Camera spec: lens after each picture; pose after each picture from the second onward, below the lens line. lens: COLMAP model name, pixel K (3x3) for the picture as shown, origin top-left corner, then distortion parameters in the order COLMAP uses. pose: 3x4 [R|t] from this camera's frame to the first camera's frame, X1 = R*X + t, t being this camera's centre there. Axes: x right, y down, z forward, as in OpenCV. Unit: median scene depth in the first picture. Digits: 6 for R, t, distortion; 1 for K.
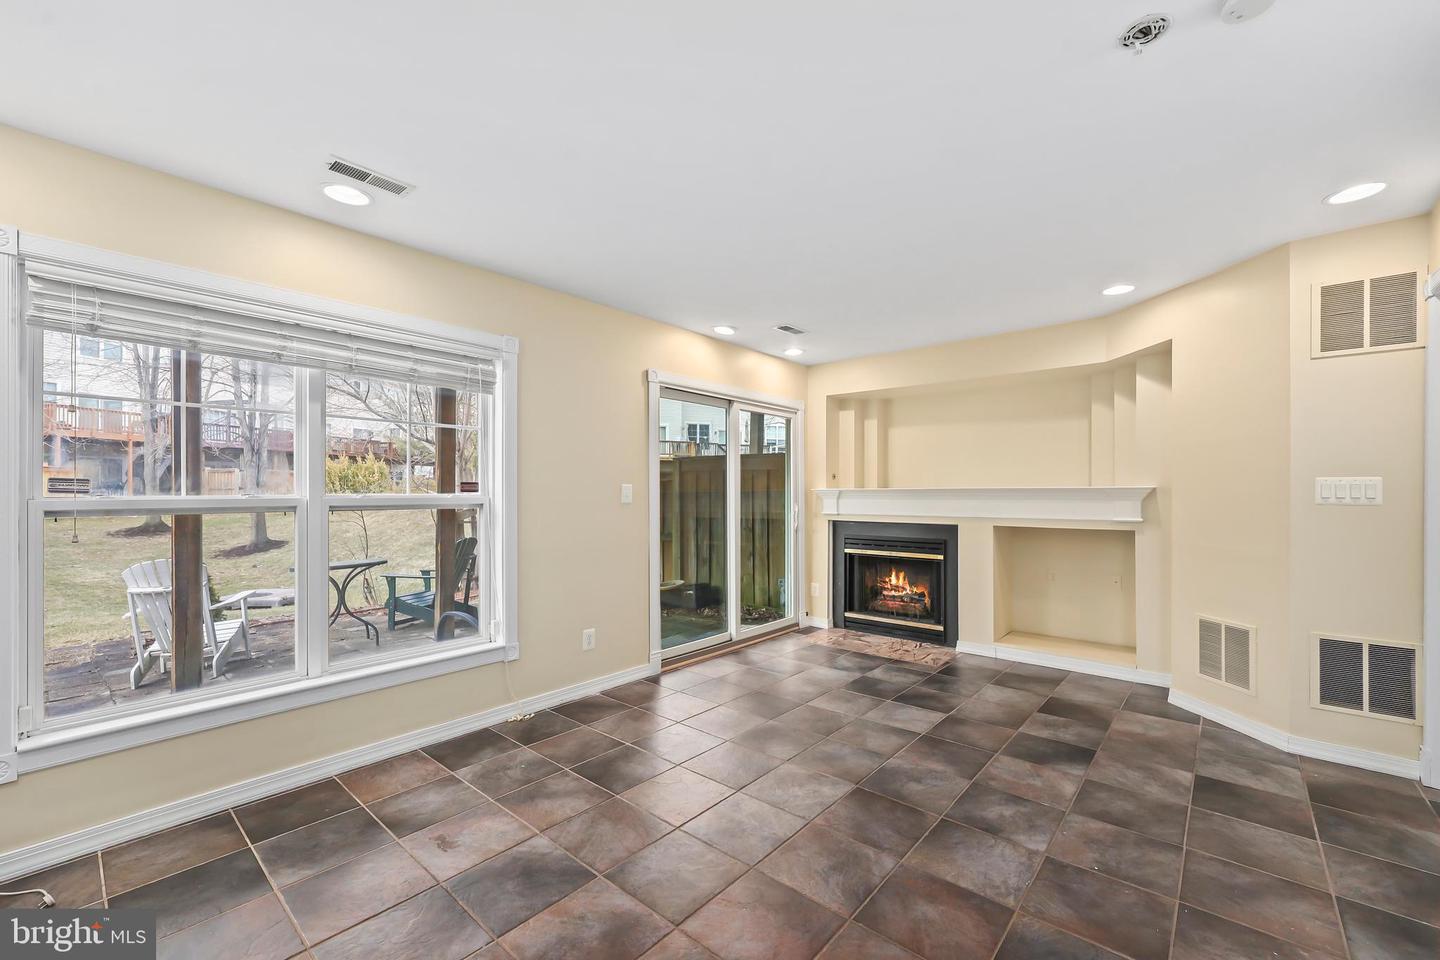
lens RADIAL K [[587.1, 0, 722.0], [0, 587.1, 488.3], [0, 0, 1]] dist [-0.001818, -0.000059]
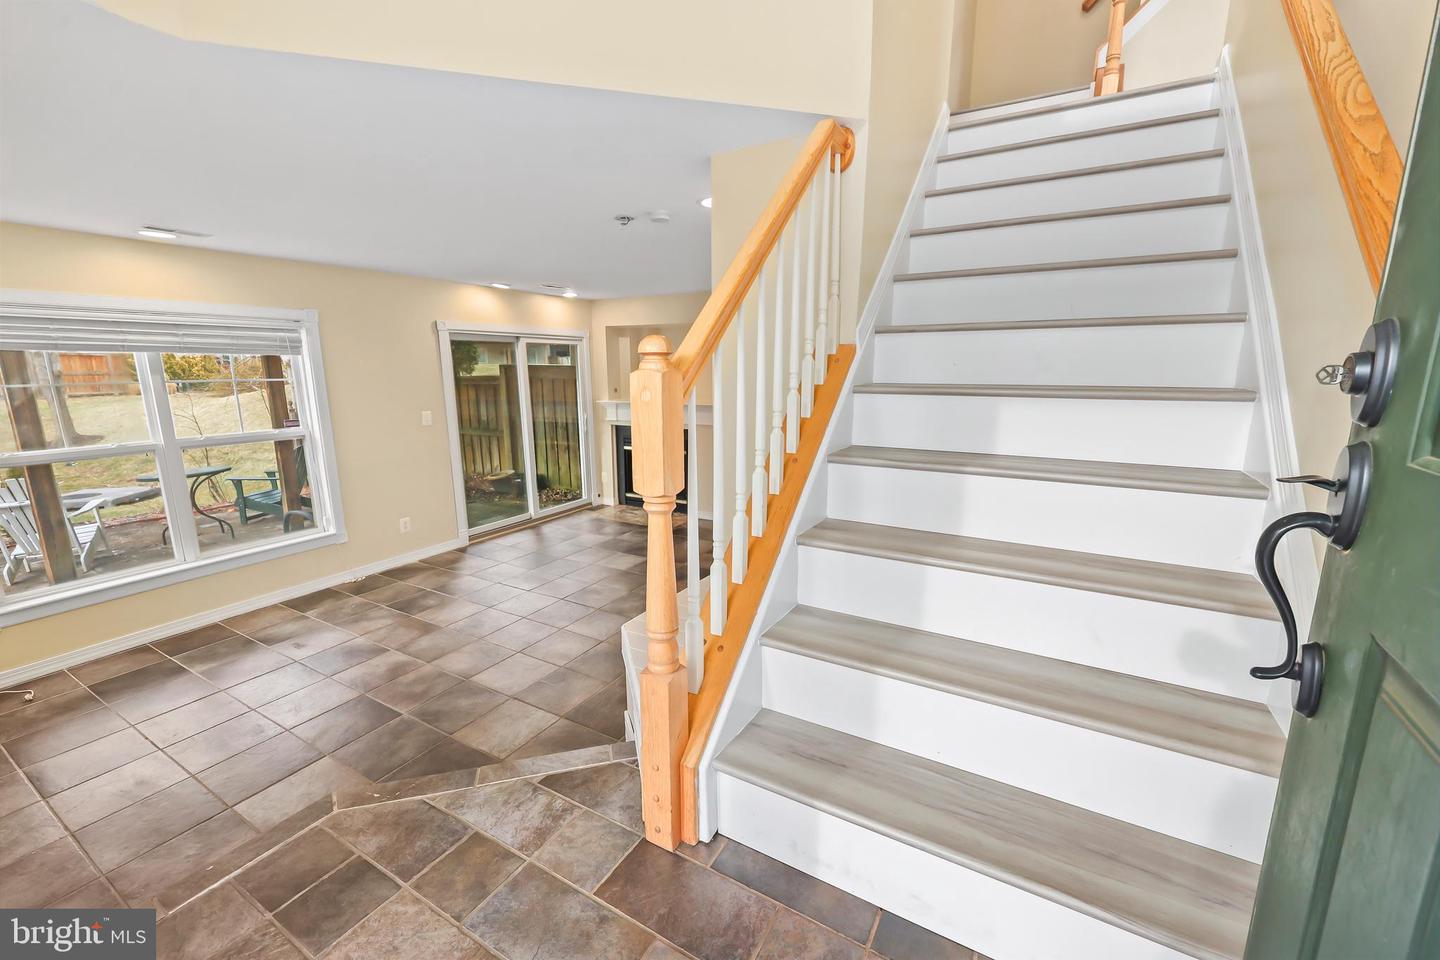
lens RADIAL K [[586.0, 0, 725.5], [0, 586.0, 475.1], [0, 0, 1]] dist [0.000074, 0.000271]
pose [[0.981806, -0.040466, 0.185524, 0.252657], [0.003471, 0.980691, 0.195534, -0.122918], [-0.189854, -0.191333, 0.962989, -0.441999]]
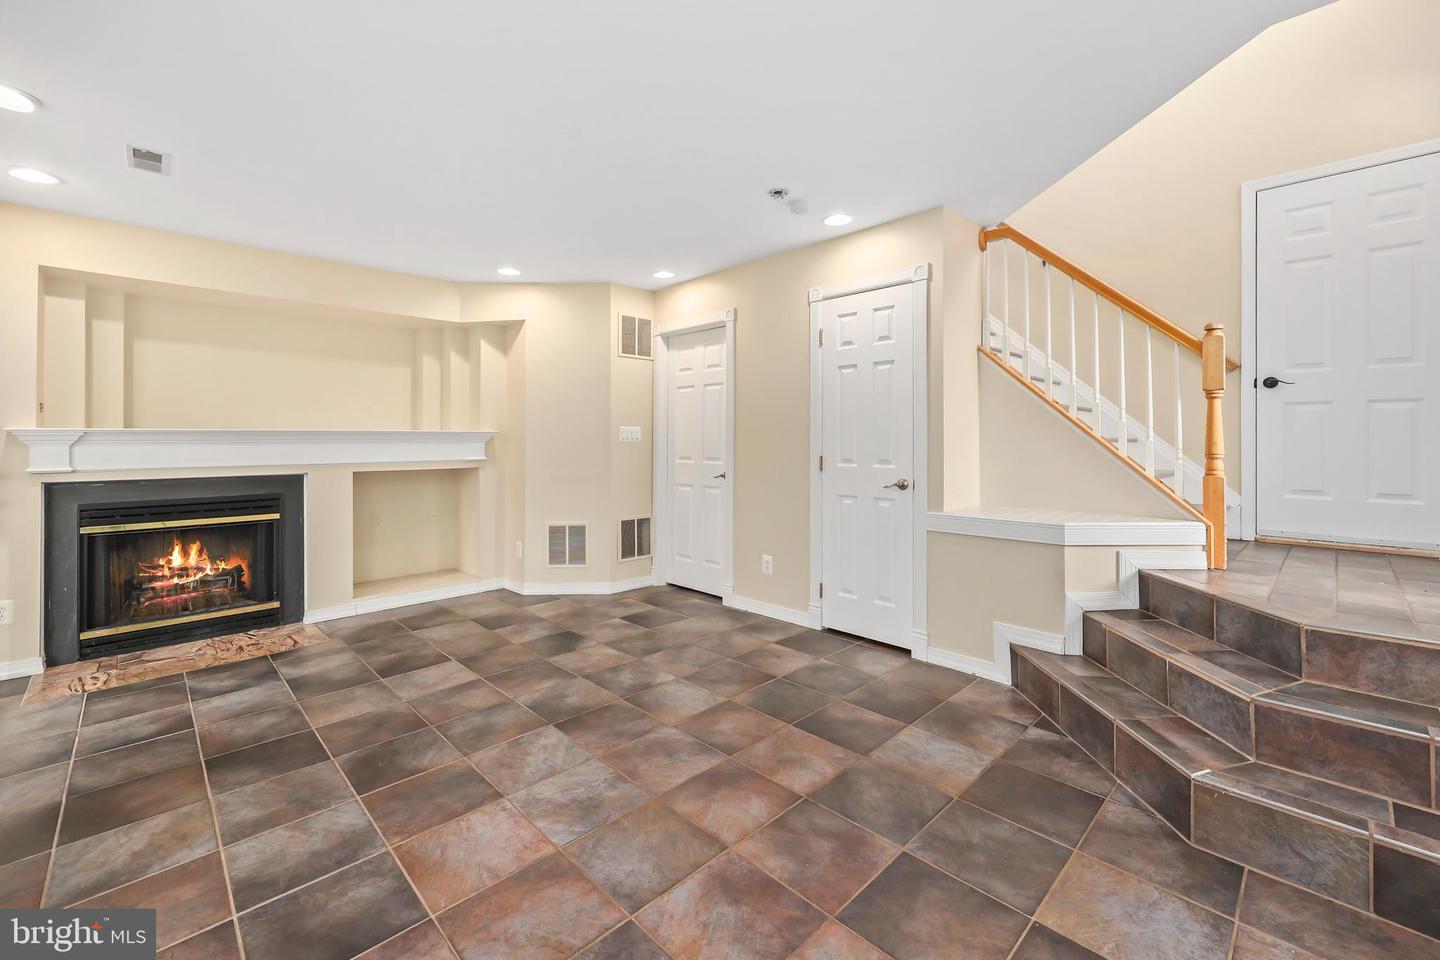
lens RADIAL K [[597.3, 0, 725.5], [0, 597.3, 438.5], [0, 0, 1]] dist [0.001187, 0.000258]
pose [[0.074046, 0.003219, 0.997250, -0.481831], [-0.003144, 0.999991, -0.002994, 0.014595], [-0.997250, -0.002914, 0.074055, 0.398461]]
